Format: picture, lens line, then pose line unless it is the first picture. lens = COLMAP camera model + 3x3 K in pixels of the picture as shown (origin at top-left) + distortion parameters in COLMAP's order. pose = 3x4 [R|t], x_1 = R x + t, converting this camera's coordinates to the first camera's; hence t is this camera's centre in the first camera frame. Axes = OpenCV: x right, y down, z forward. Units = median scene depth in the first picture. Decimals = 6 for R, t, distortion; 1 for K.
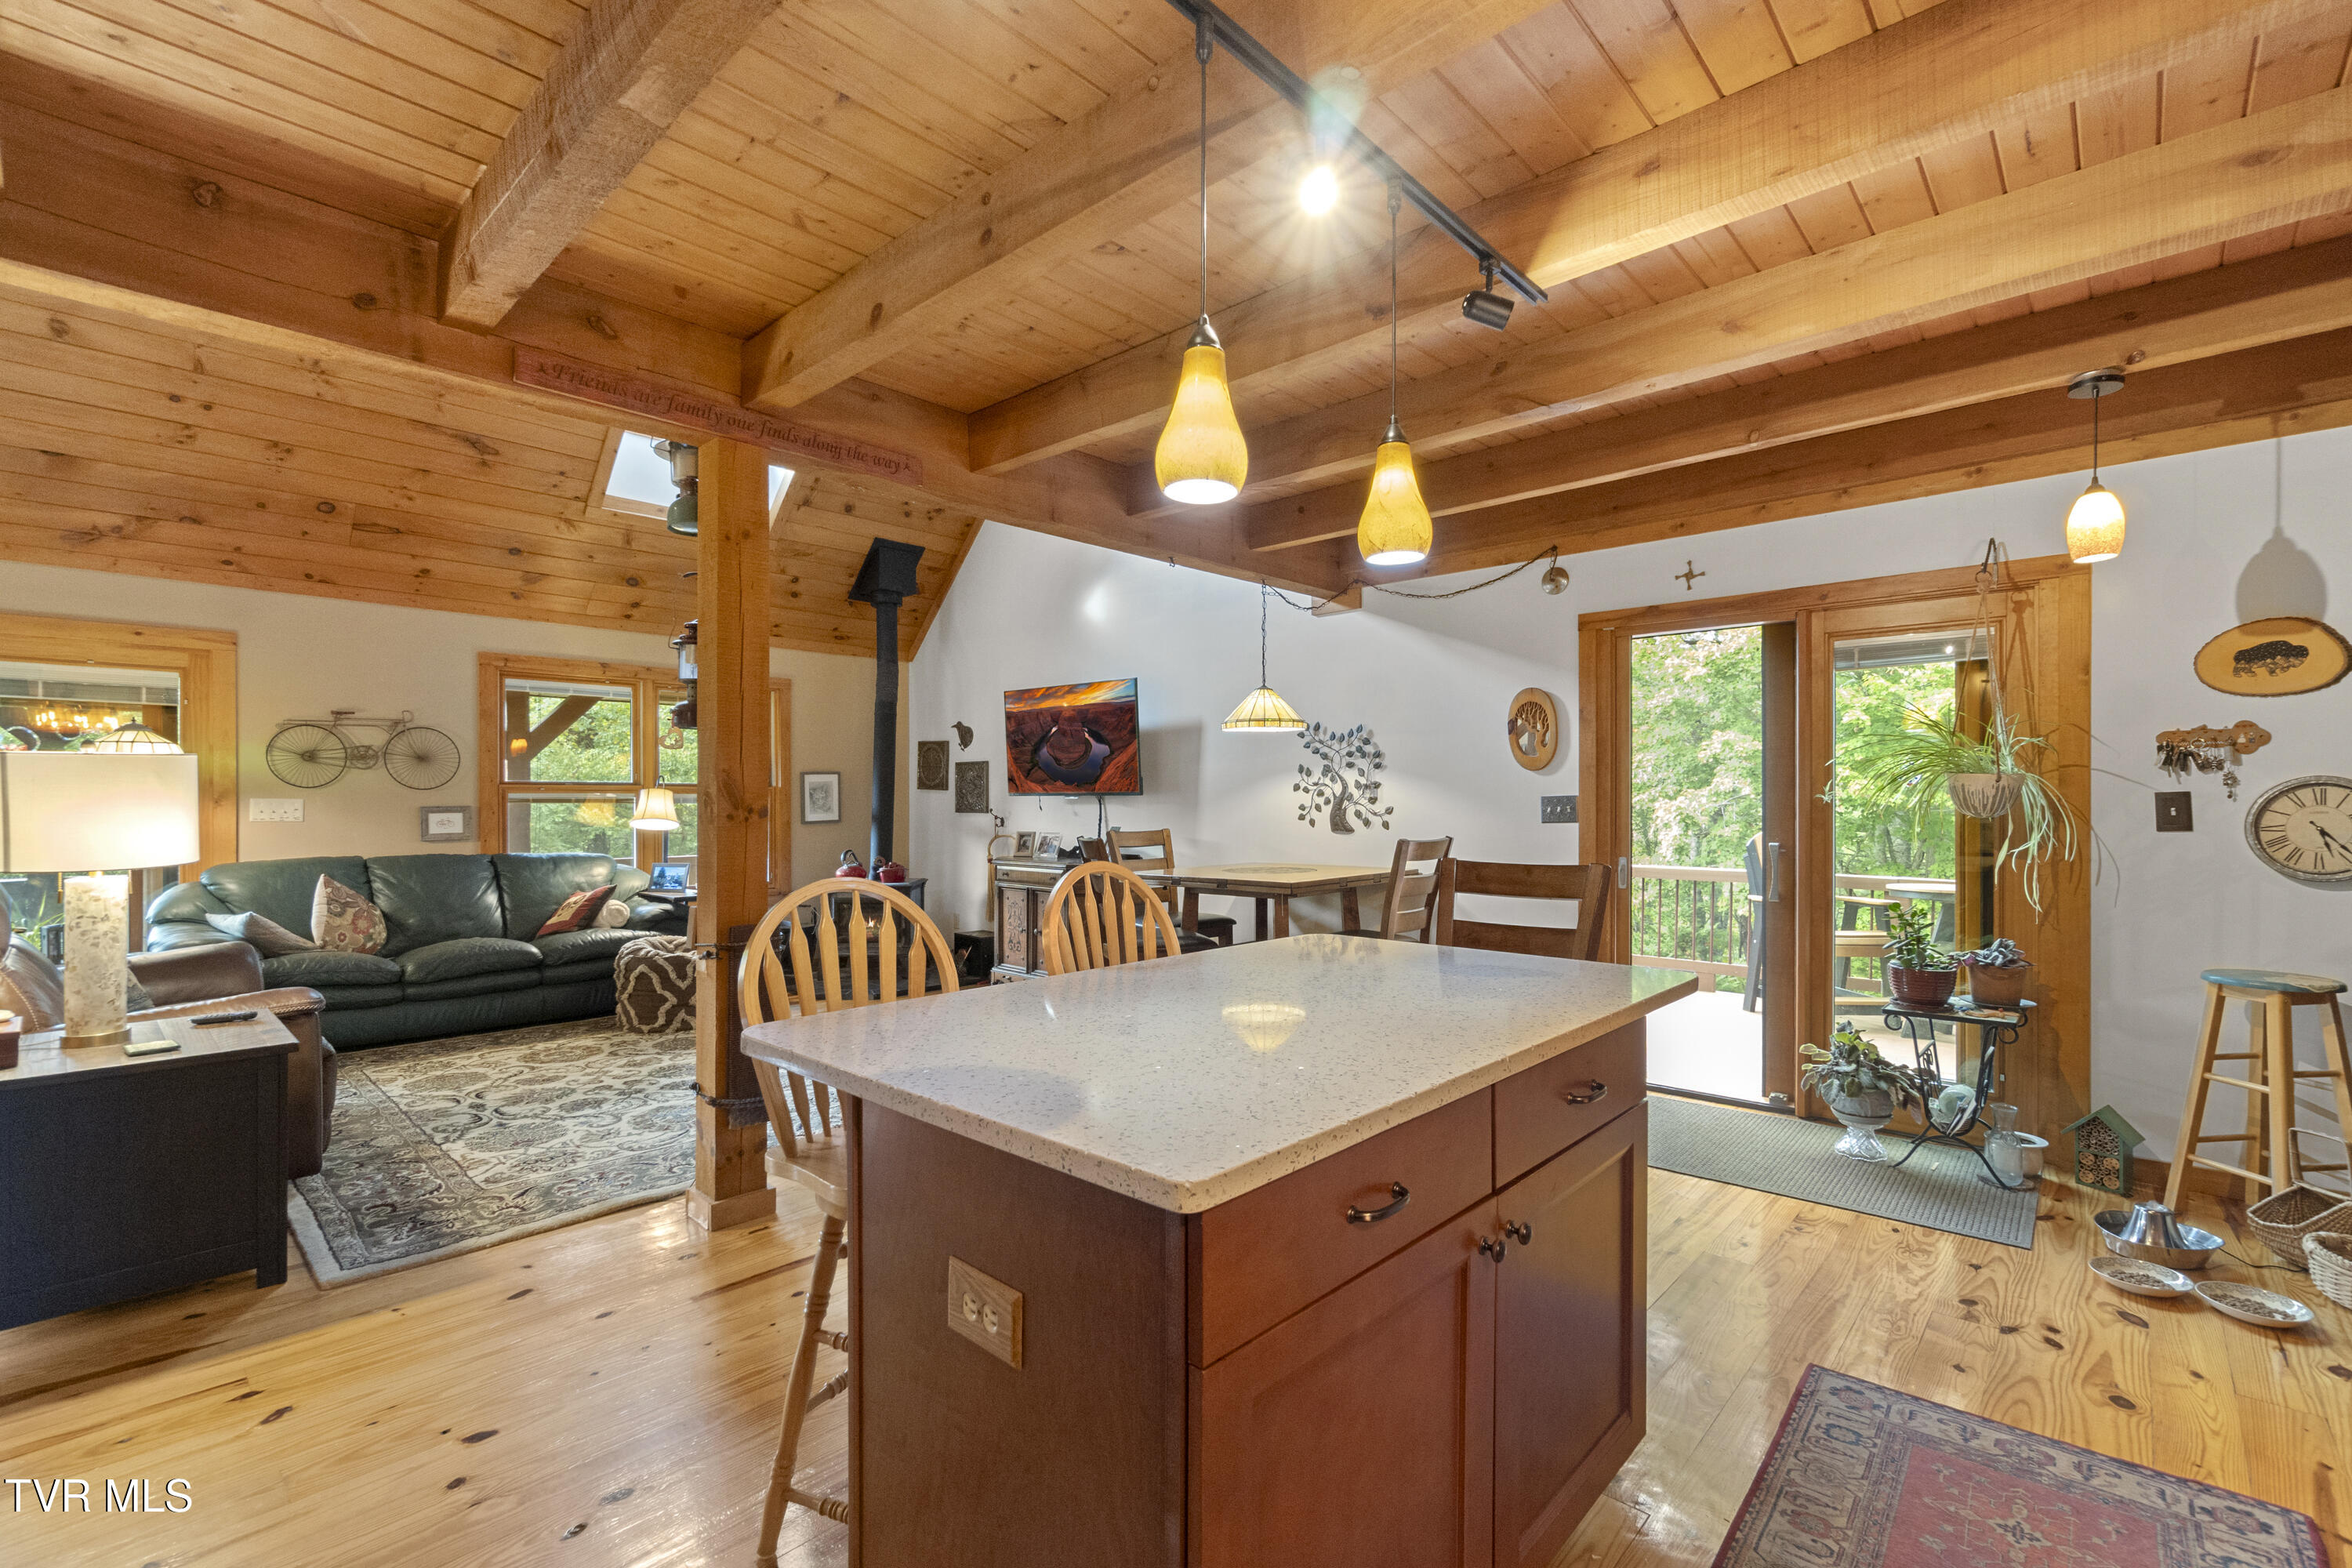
lens RADIAL K [[1027.3, 0, 1197.4], [0, 1027.3, 804.3], [0, 0, 1]] dist [-0.007151, 0.002304]
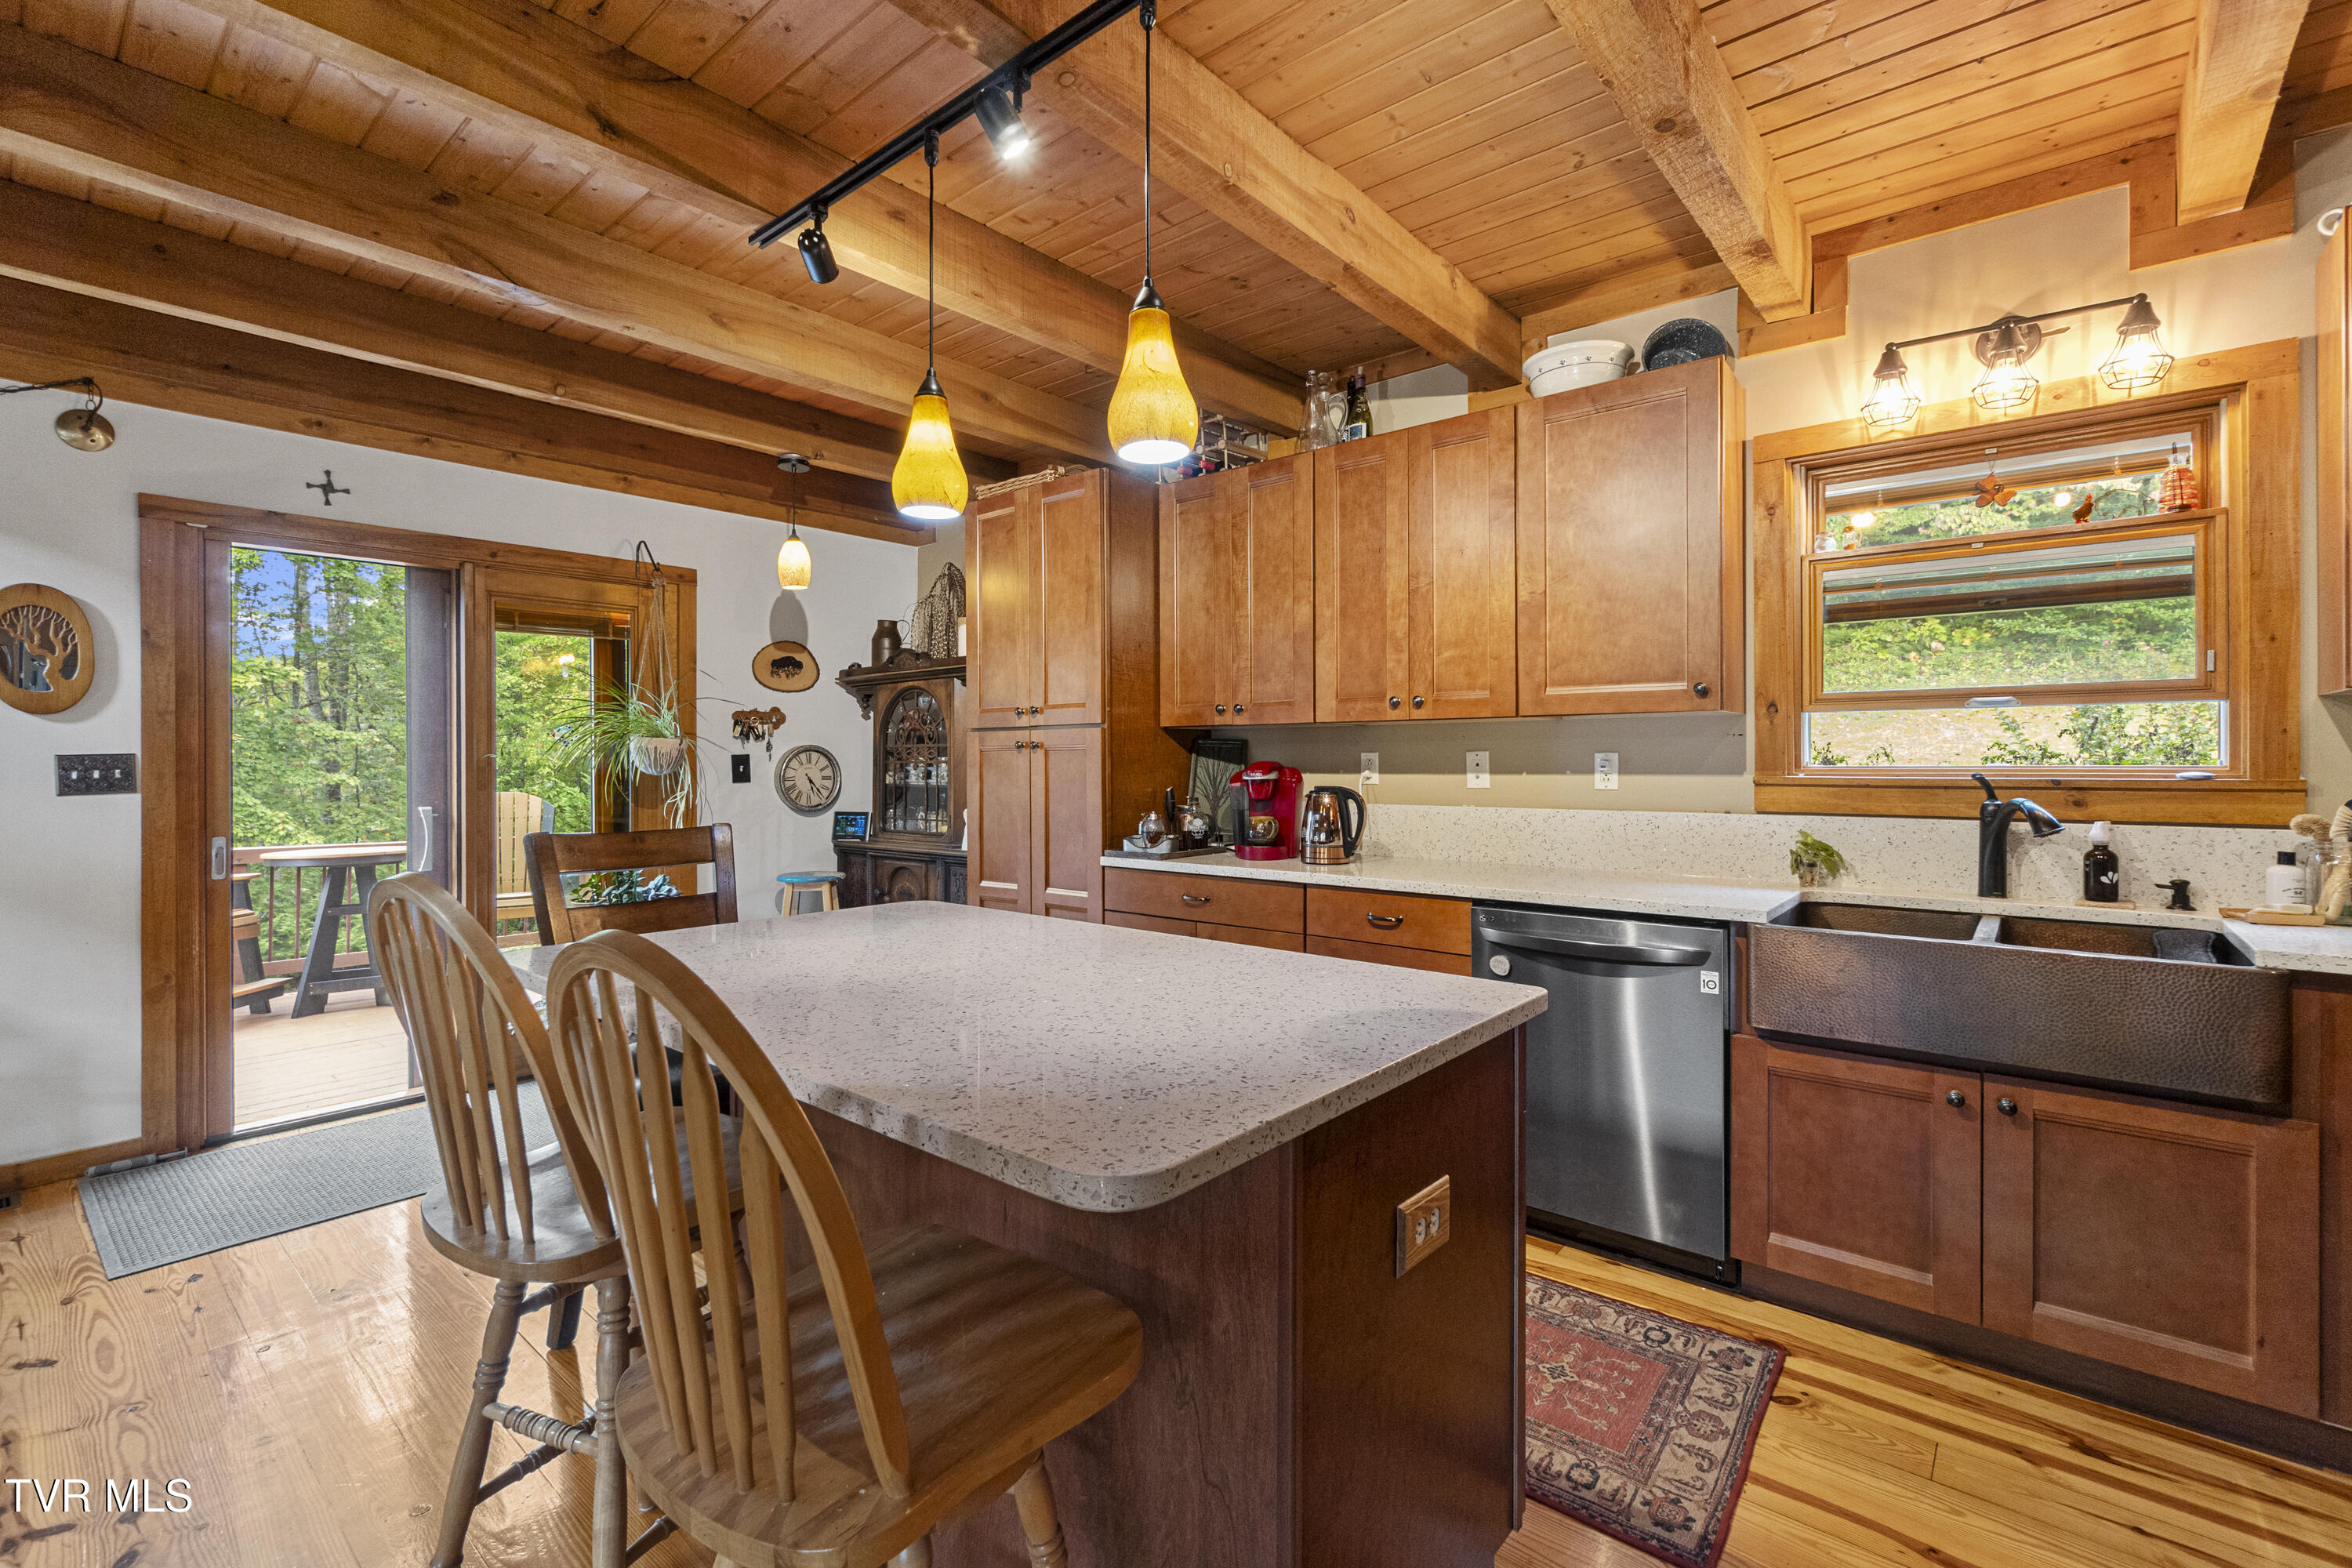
lens RADIAL K [[1027.3, 0, 1168.3], [0, 1027.3, 764.1], [0, 0, 1]] dist [-0.007151, 0.002304]
pose [[-0.016610, -0.001949, 0.999860, -0.275970], [0.005737, 0.999981, 0.002044, 0.000862], [-0.999846, 0.005770, -0.016598, 0.263679]]
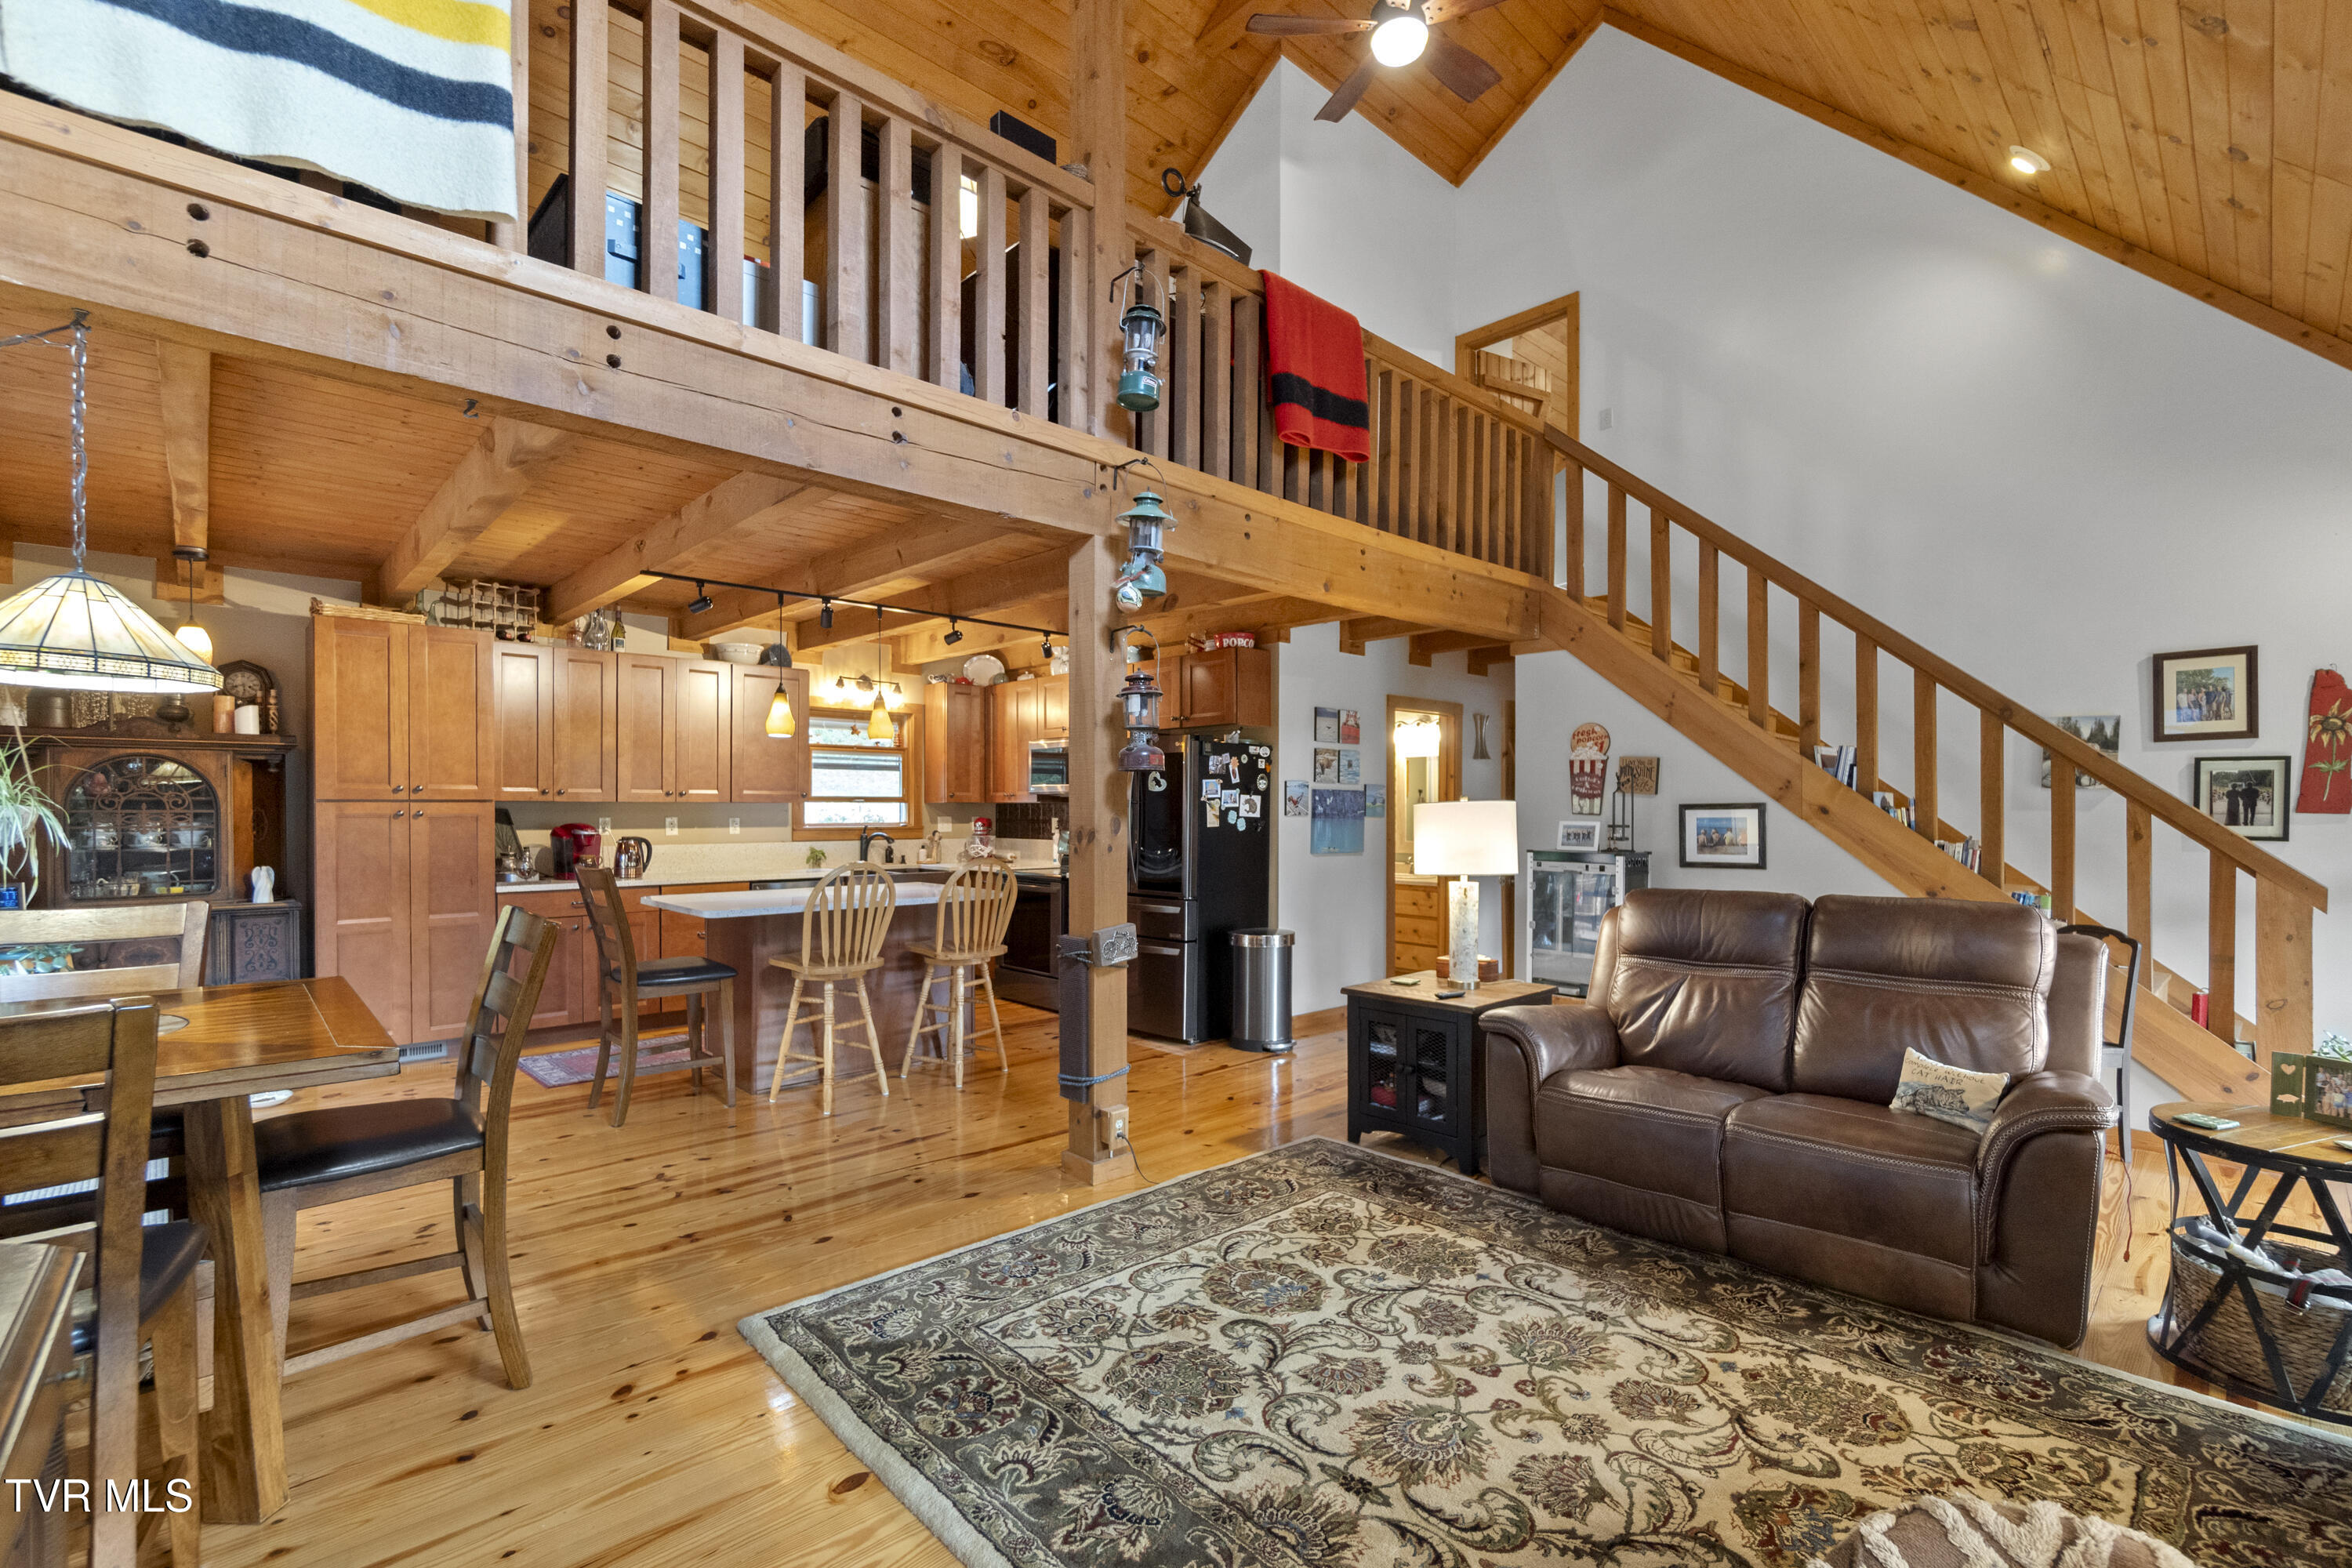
lens RADIAL K [[1027.3, 0, 1164.7], [0, 1027.3, 827.2], [0, 0, 1]] dist [-0.007151, 0.002304]
pose [[-0.996100, -0.007212, 0.087936, -0.361820], [-0.005111, 0.999697, 0.024092, -0.024961], [-0.088083, 0.023548, -0.995835, 1.250935]]
